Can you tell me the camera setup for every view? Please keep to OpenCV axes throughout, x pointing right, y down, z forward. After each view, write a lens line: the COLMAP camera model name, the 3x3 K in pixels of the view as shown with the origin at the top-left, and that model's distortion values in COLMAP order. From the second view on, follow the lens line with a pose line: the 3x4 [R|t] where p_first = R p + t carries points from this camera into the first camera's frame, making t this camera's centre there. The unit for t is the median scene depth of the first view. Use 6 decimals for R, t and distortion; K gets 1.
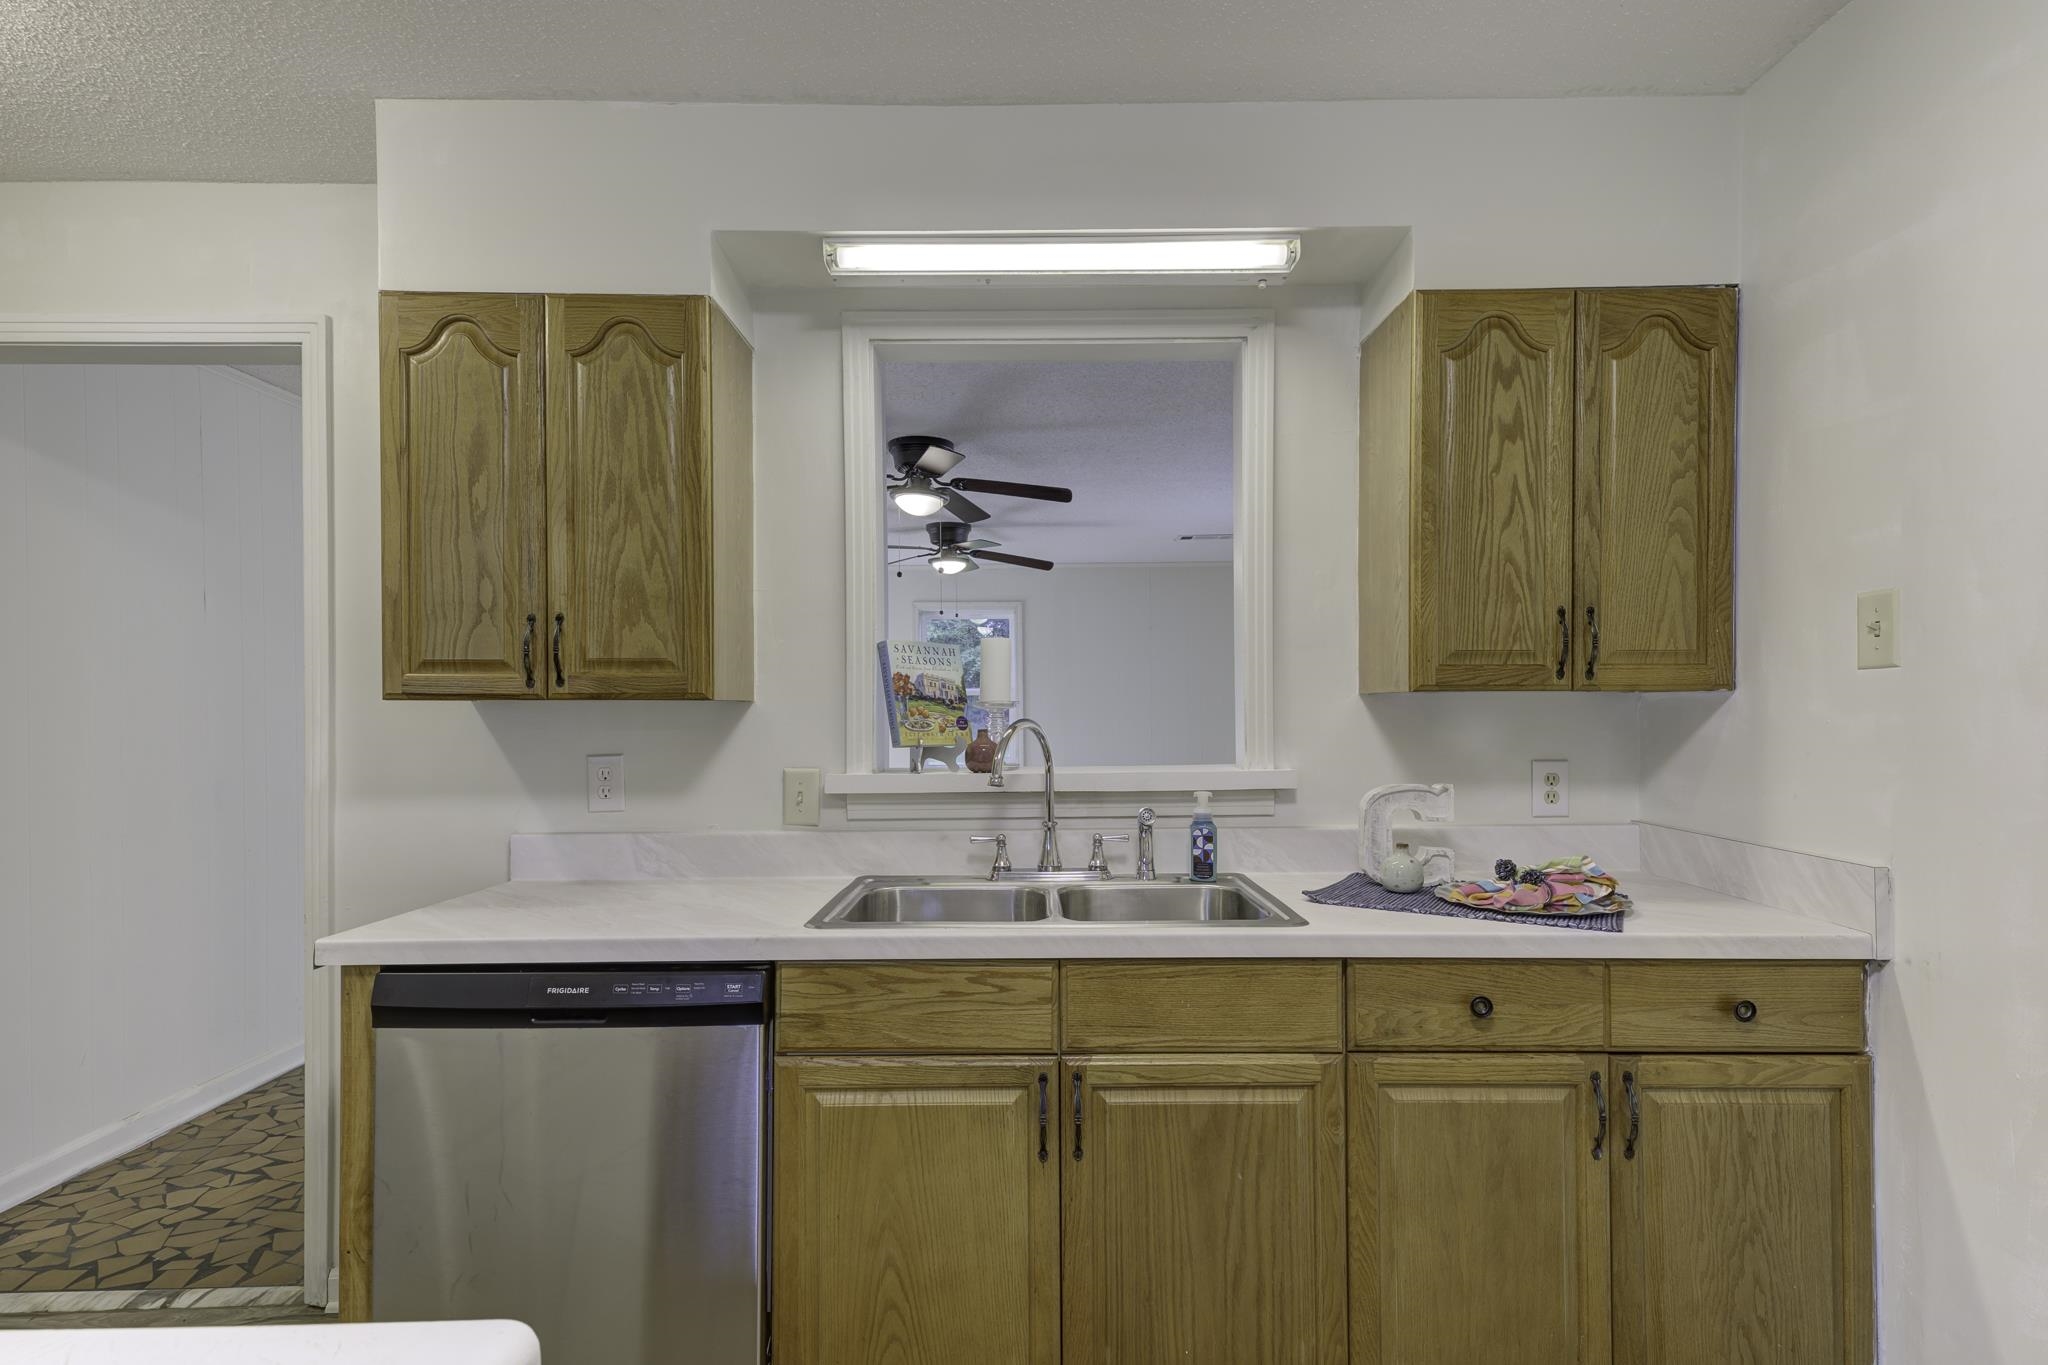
lens RADIAL K [[1022.7, 0, 1038.1], [0, 1022.7, 709.4], [0, 0, 1]] dist [0.026522, -0.000185]
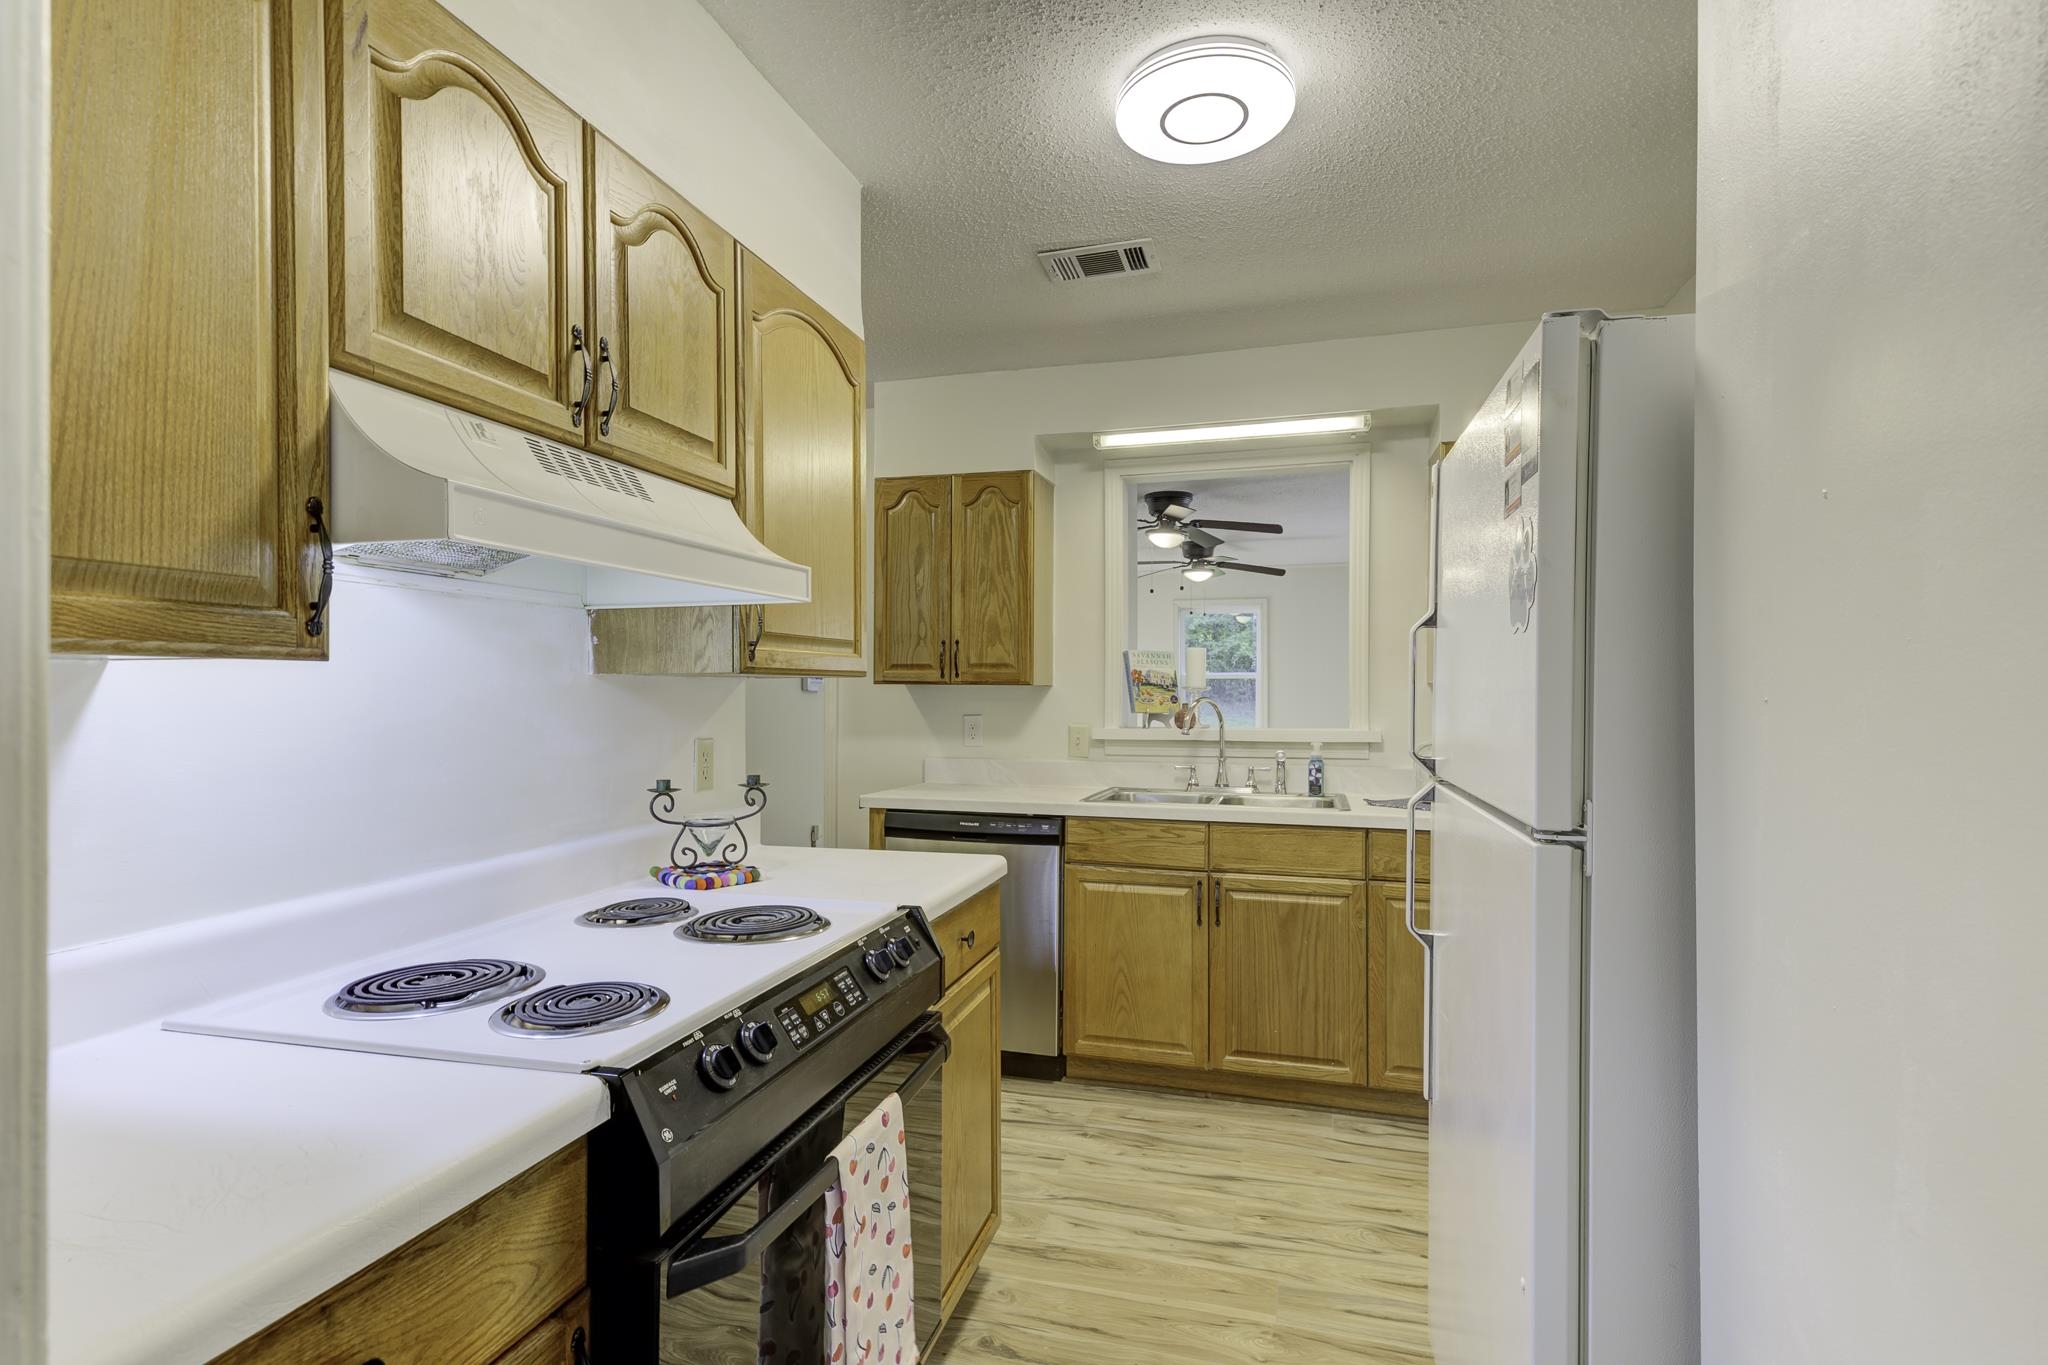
lens RADIAL K [[1022.7, 0, 1038.1], [0, 1022.7, 709.4], [0, 0, 1]] dist [0.026522, -0.000185]
pose [[0.963518, 0.011240, -0.267408, 0.192701], [-0.006729, 0.999819, 0.017781, 0.001706], [0.267560, -0.015333, 0.963419, -0.801427]]
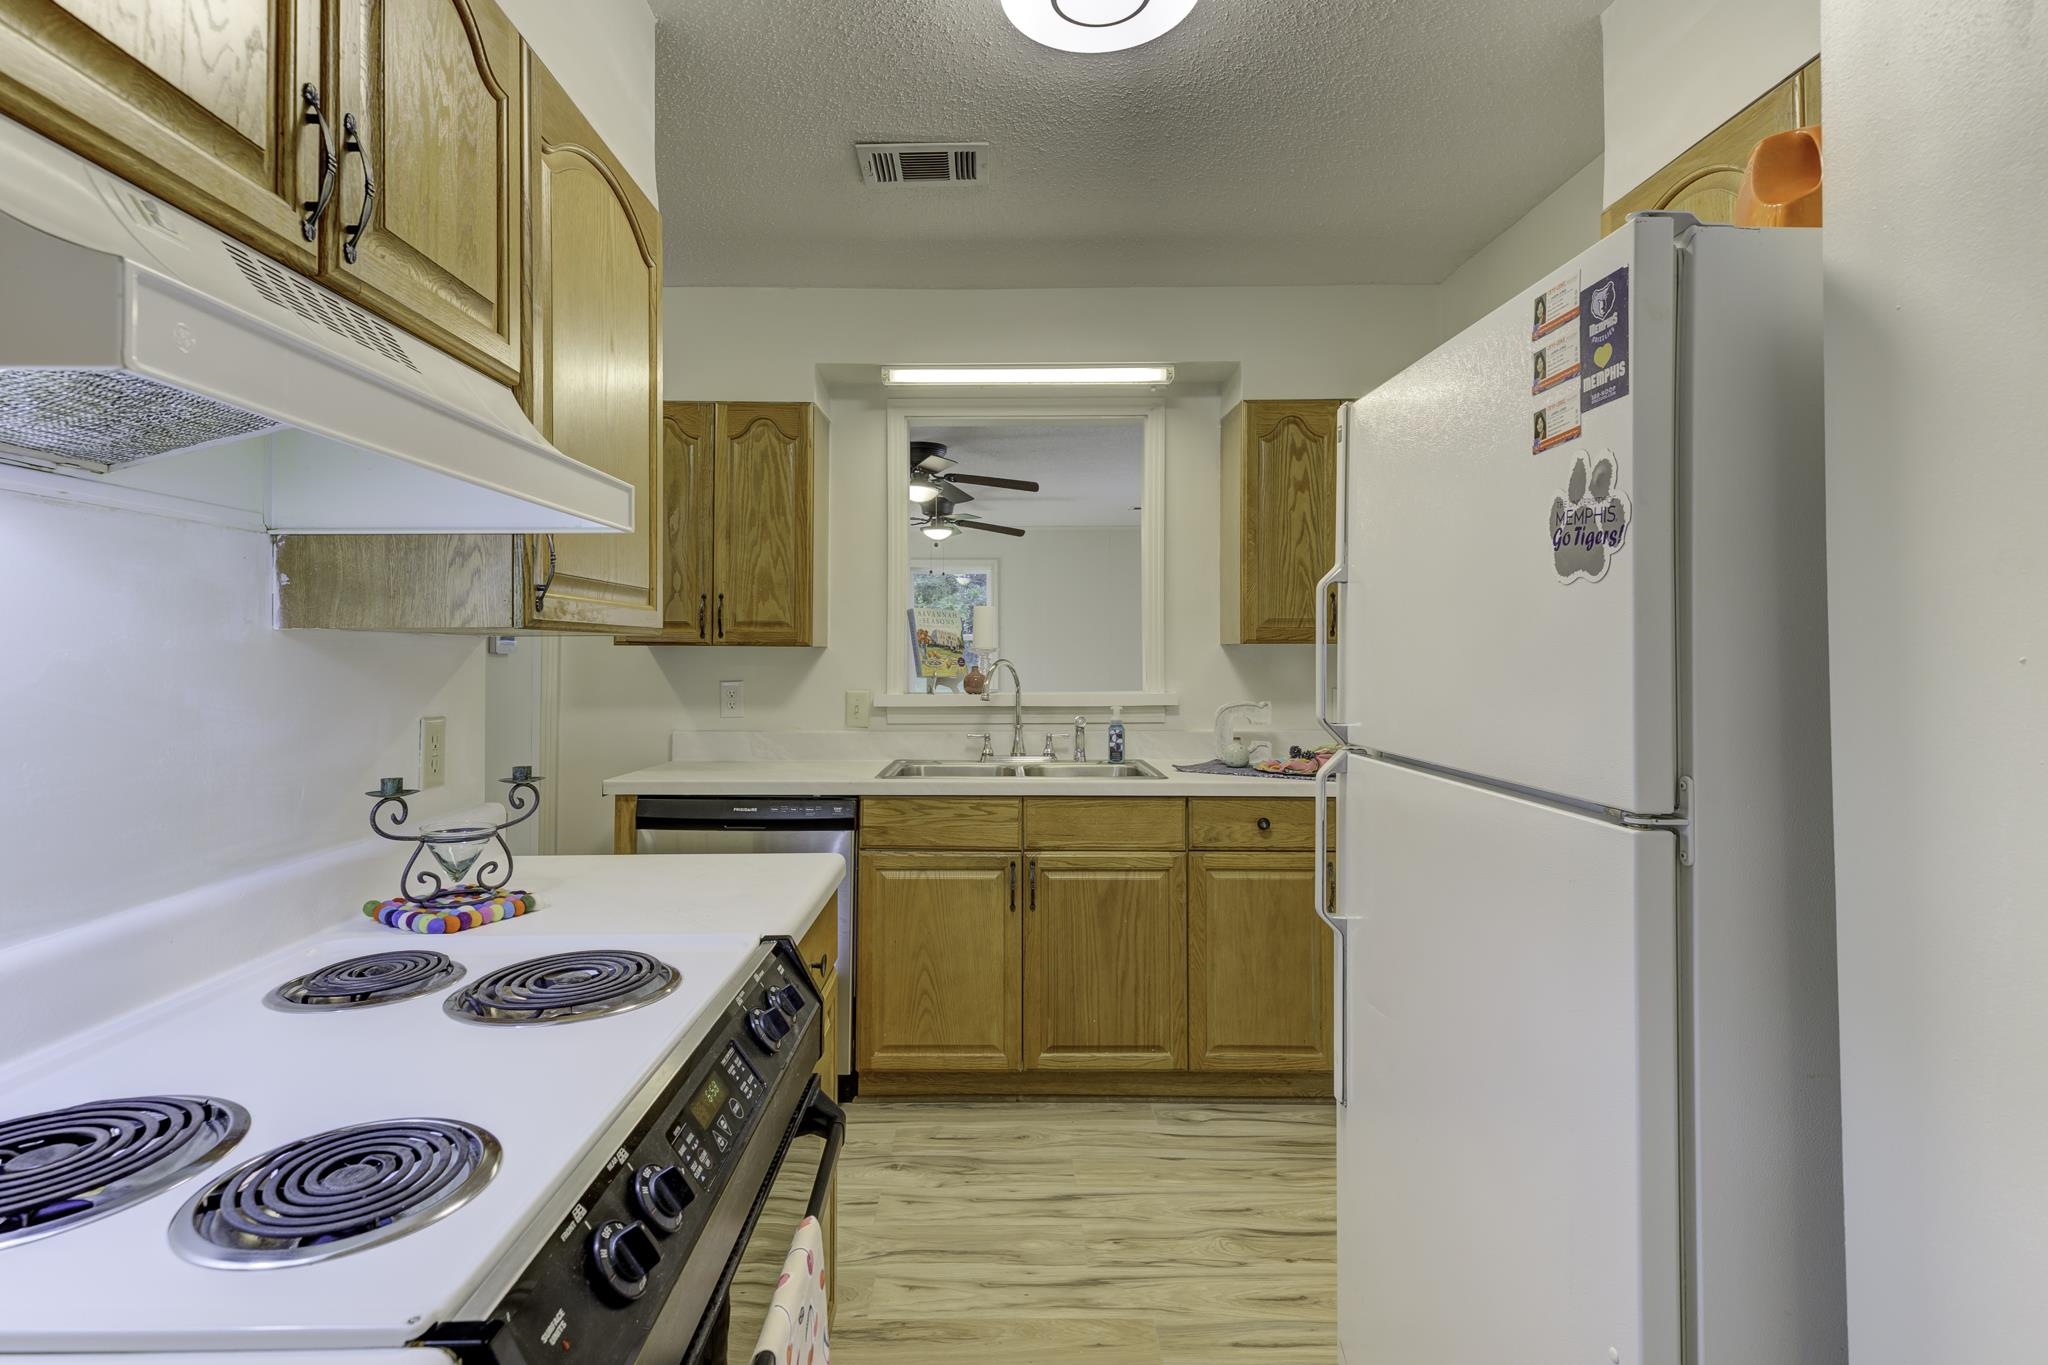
lens RADIAL K [[1032.8, 0, 1018.7], [0, 1032.8, 644.7], [0, 0, 1]] dist [0.024010, -0.001403]
pose [[0.999972, 0.004290, 0.006064, 0.002091], [-0.004227, 0.999938, -0.010274, 0.003772], [-0.006108, 0.010248, 0.999929, -0.659402]]
